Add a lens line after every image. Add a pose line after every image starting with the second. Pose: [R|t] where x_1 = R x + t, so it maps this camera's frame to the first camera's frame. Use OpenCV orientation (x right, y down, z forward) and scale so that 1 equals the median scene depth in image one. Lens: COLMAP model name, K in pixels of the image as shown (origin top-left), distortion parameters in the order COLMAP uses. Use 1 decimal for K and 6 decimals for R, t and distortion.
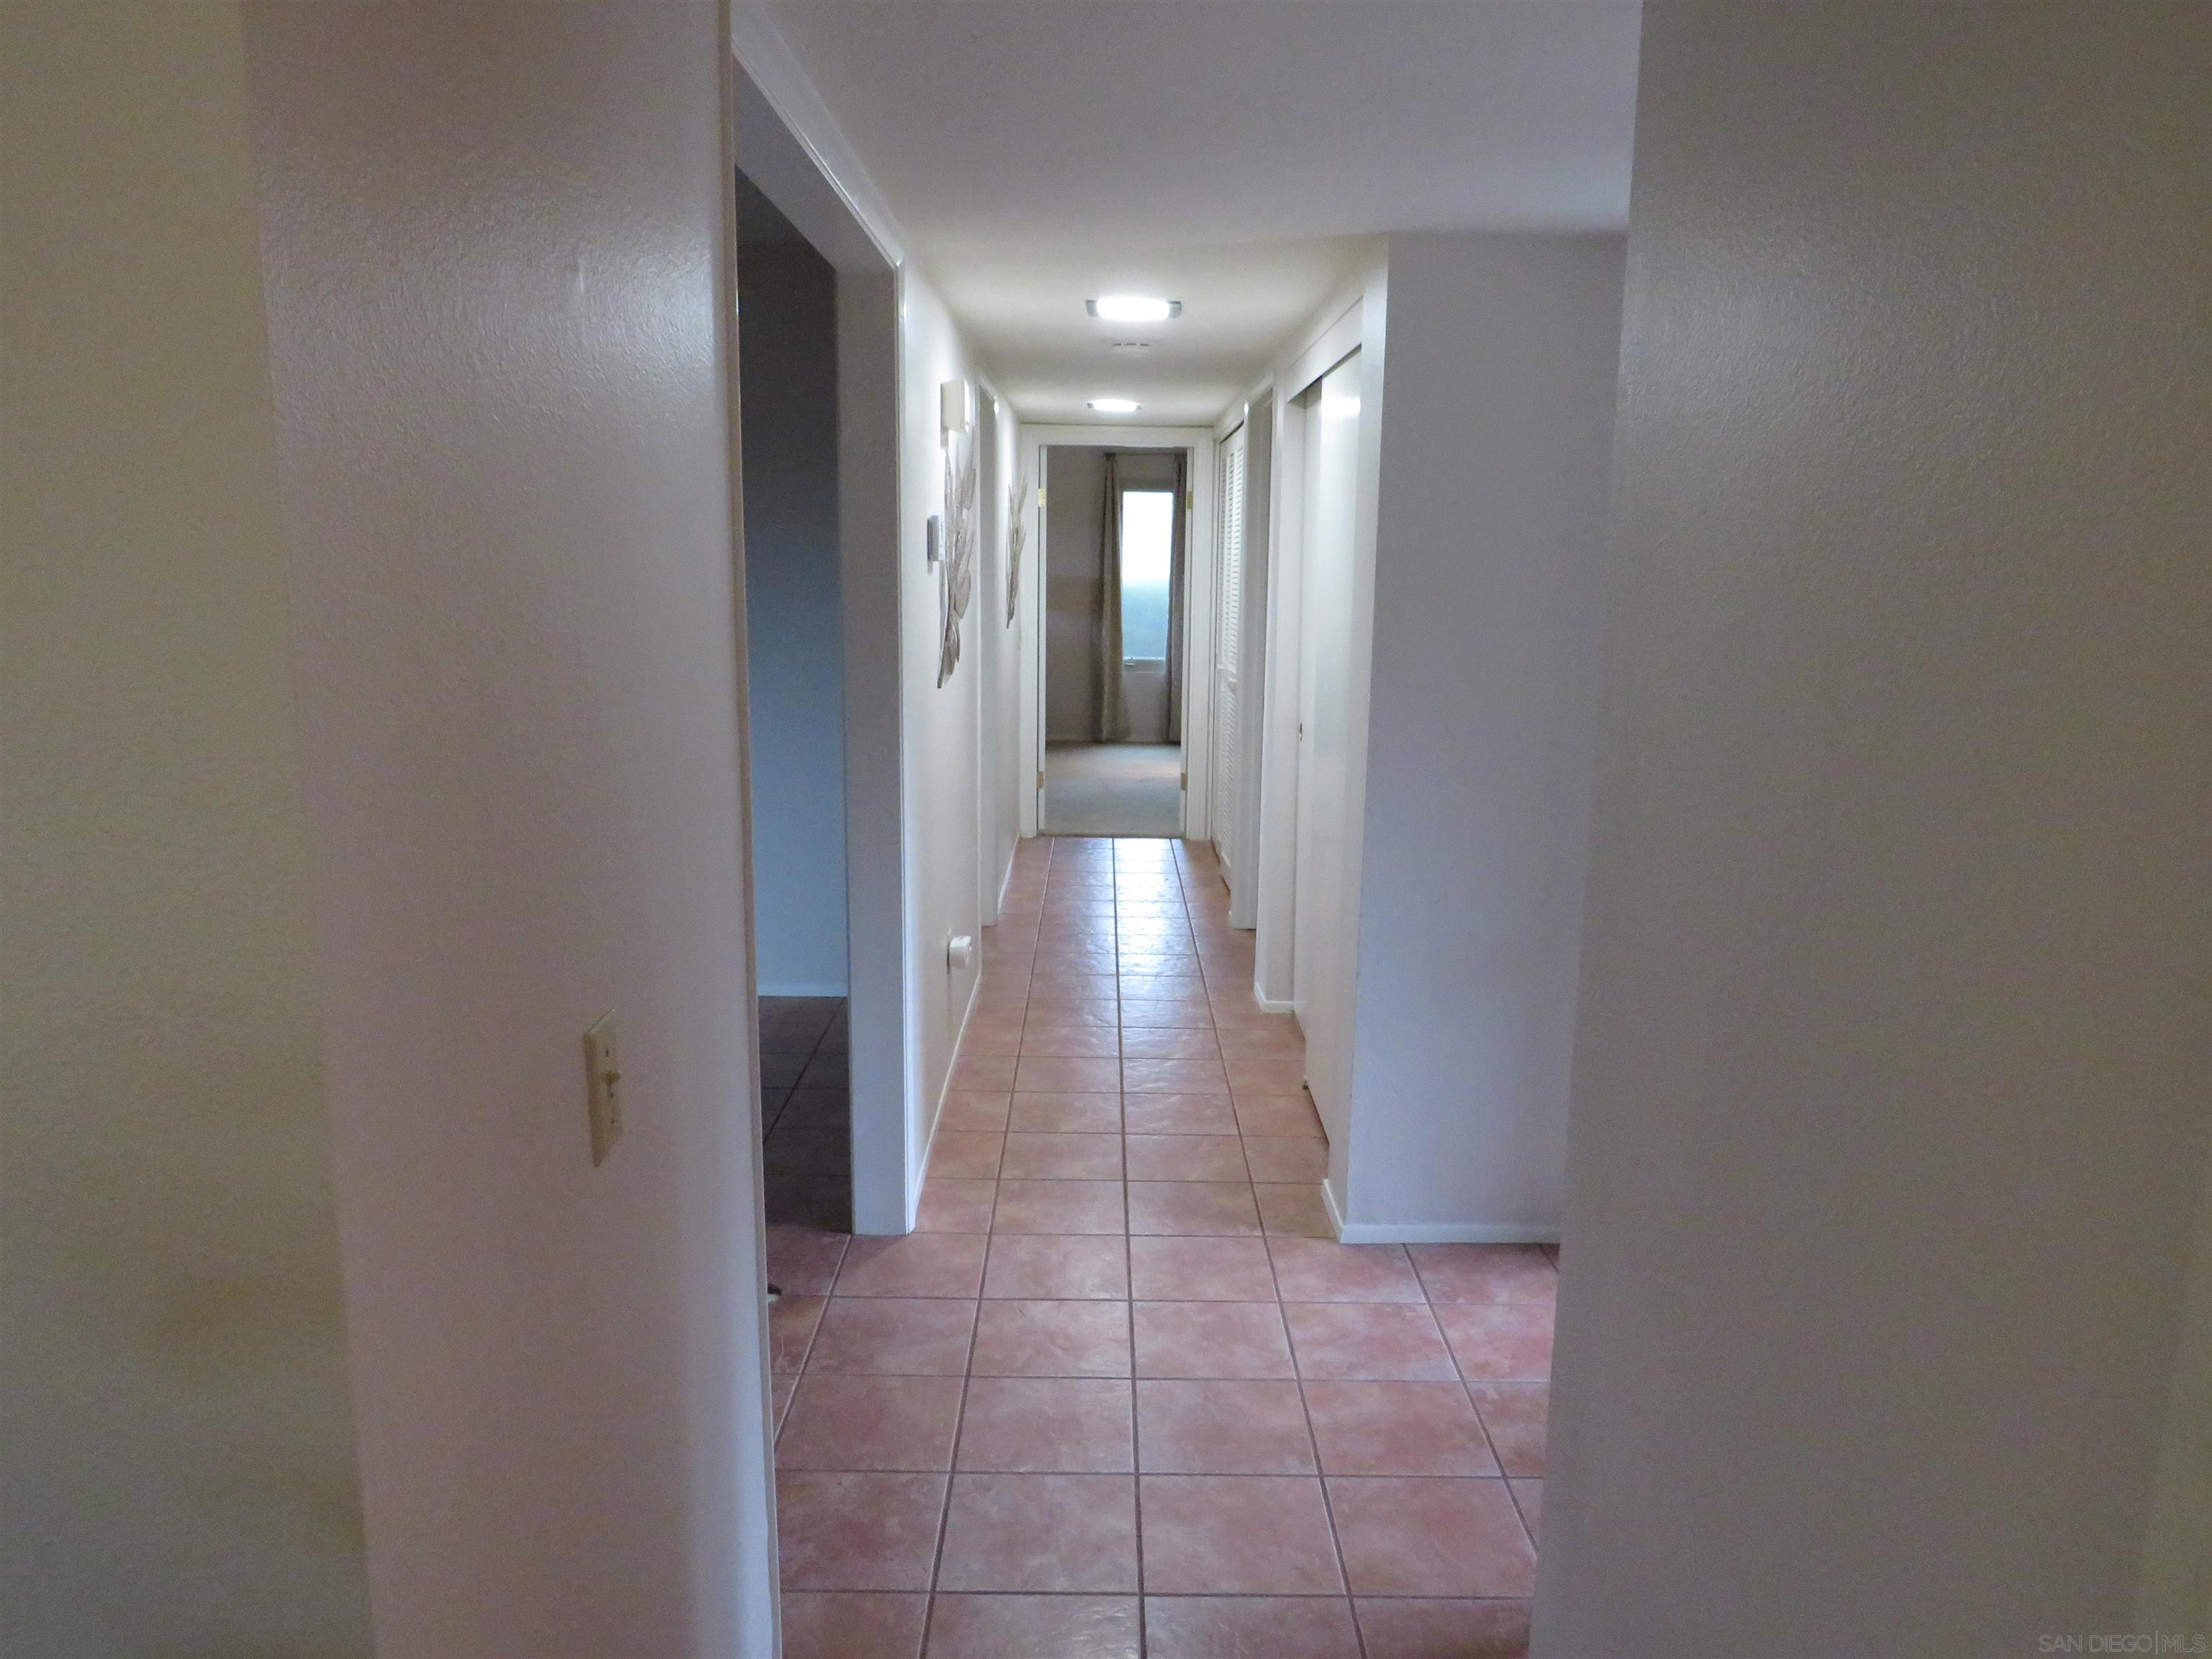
lens RADIAL K [[1566.6, 0, 1109.3], [0, 1566.6, 838.0], [0, 0, 1]] dist [-0.024668, 0.006085]
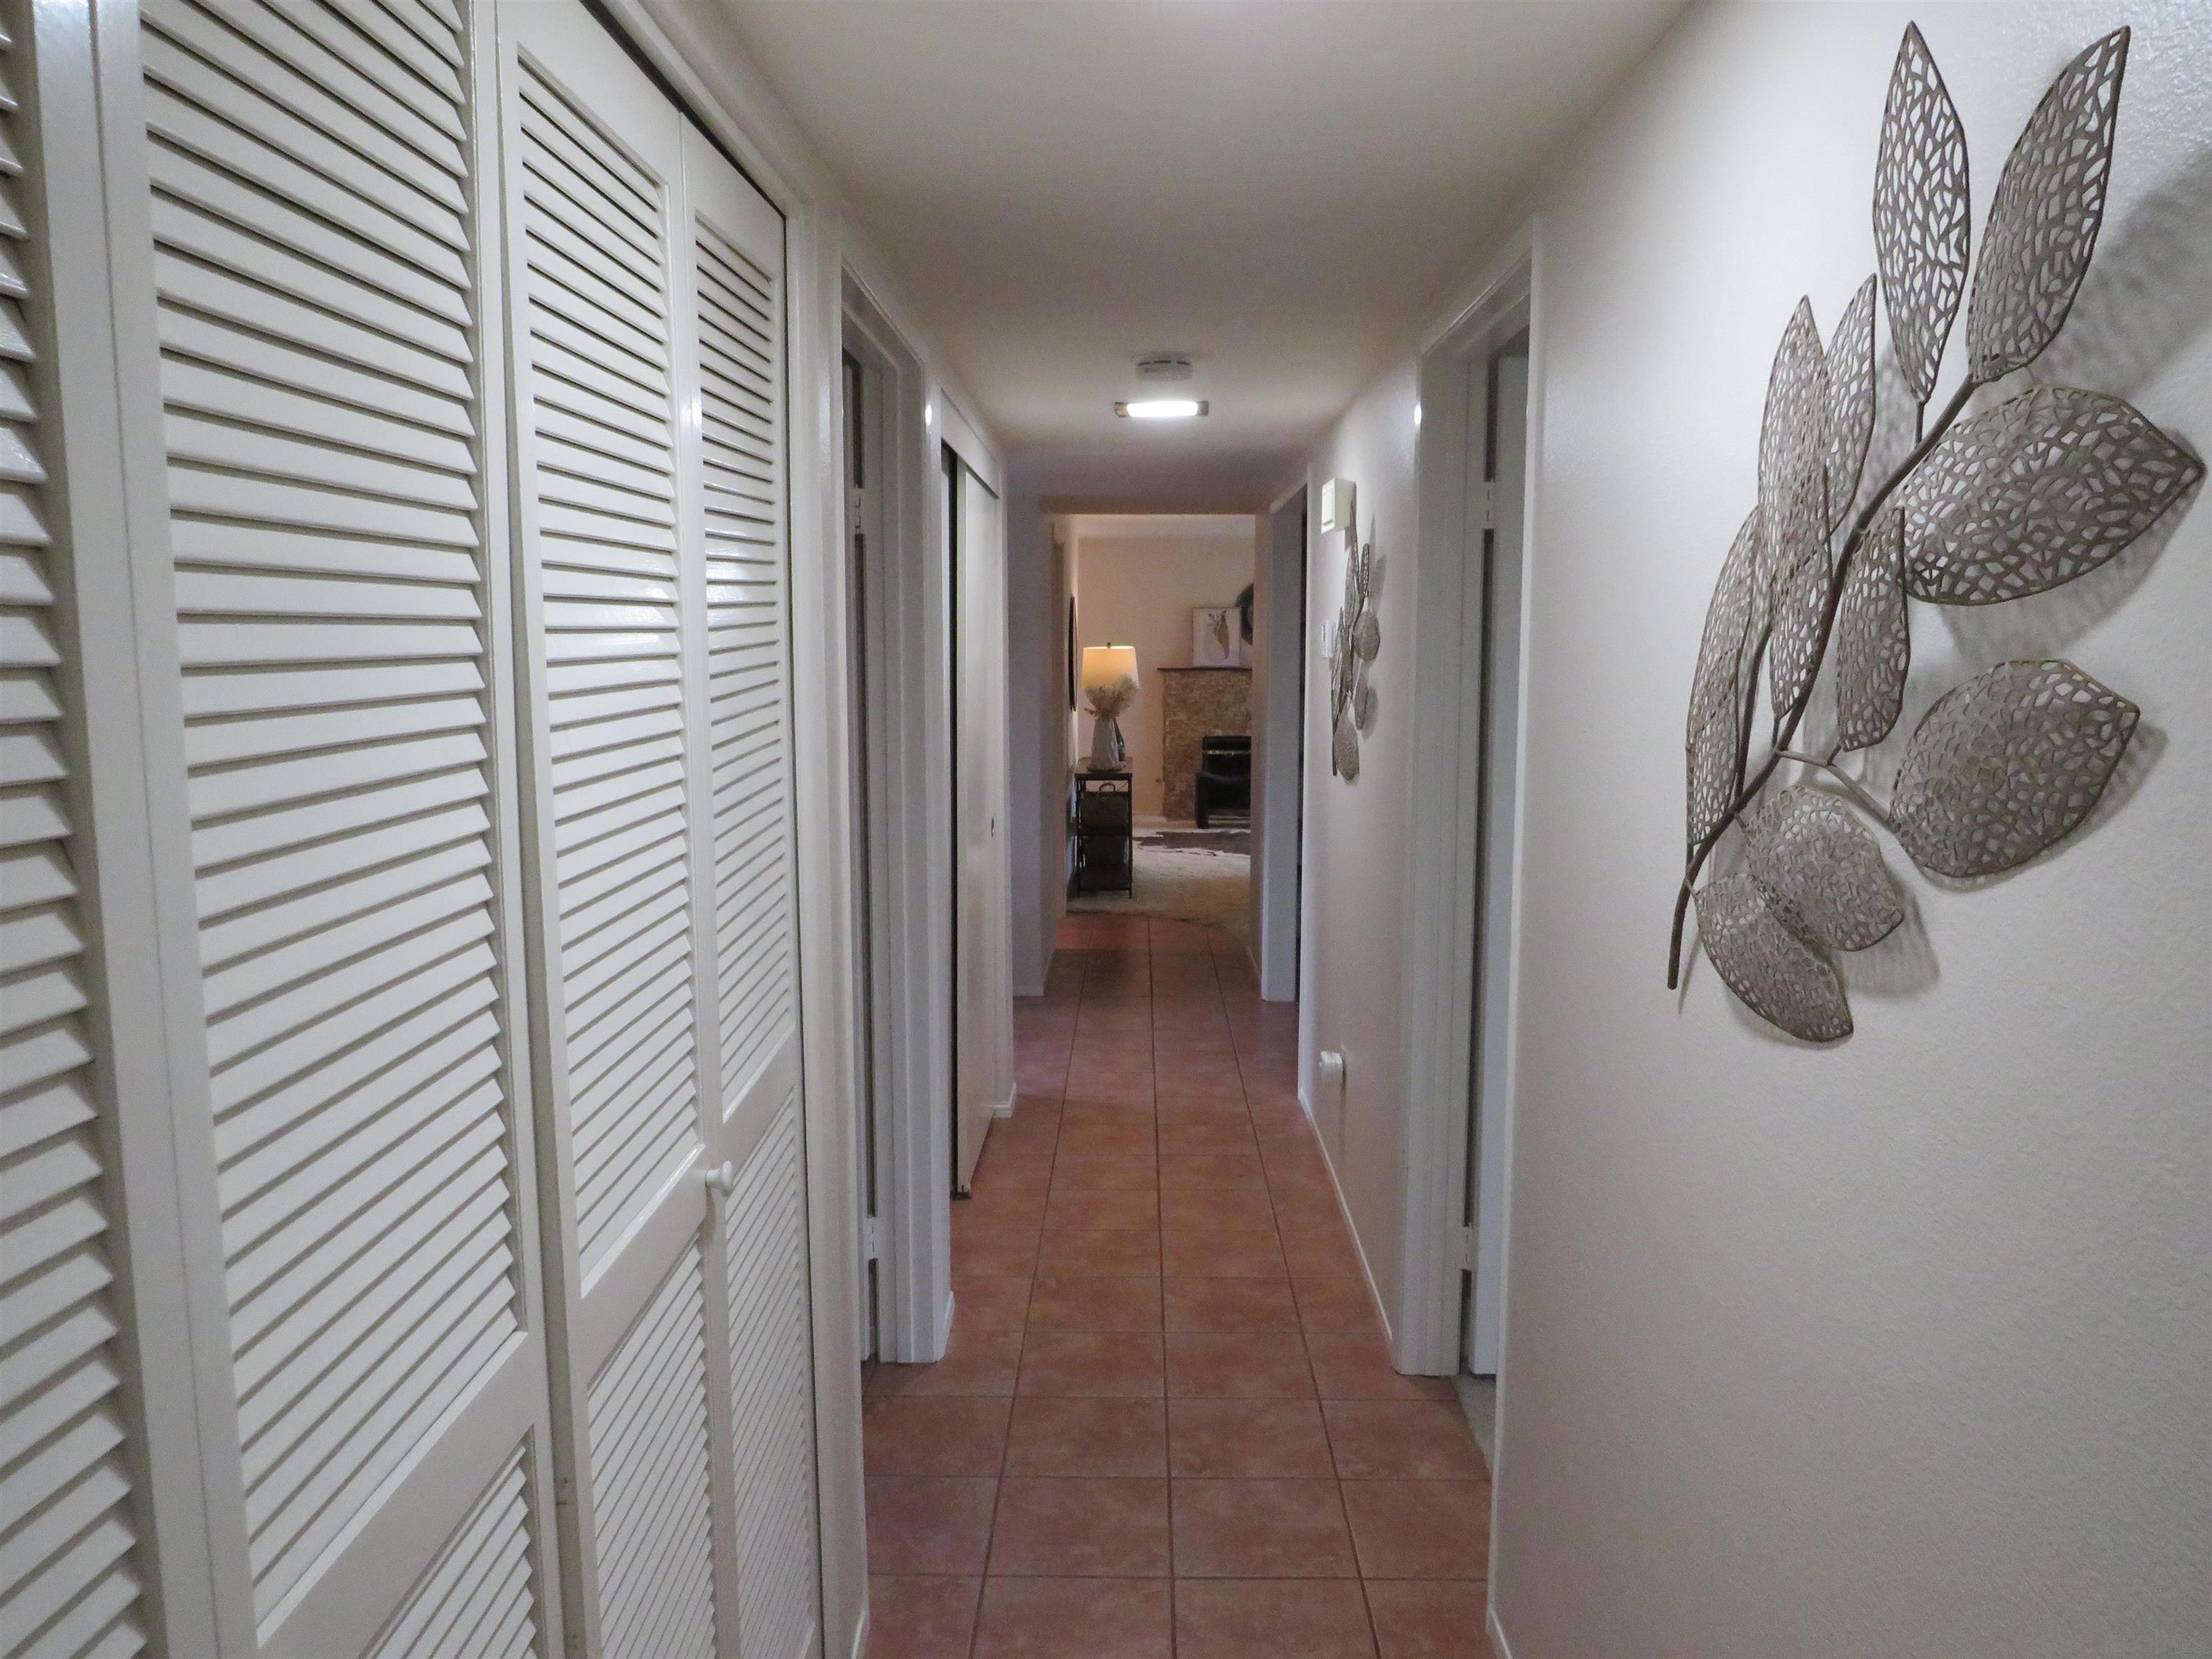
lens RADIAL K [[1566.6, 0, 1101.1], [0, 1566.6, 824.8], [0, 0, 1]] dist [-0.024668, 0.006085]
pose [[0.999669, -0.004696, -0.025307, -0.000247], [0.002947, 0.997634, -0.068684, 0.028433], [0.025569, 0.068586, 0.997317, -0.147329]]
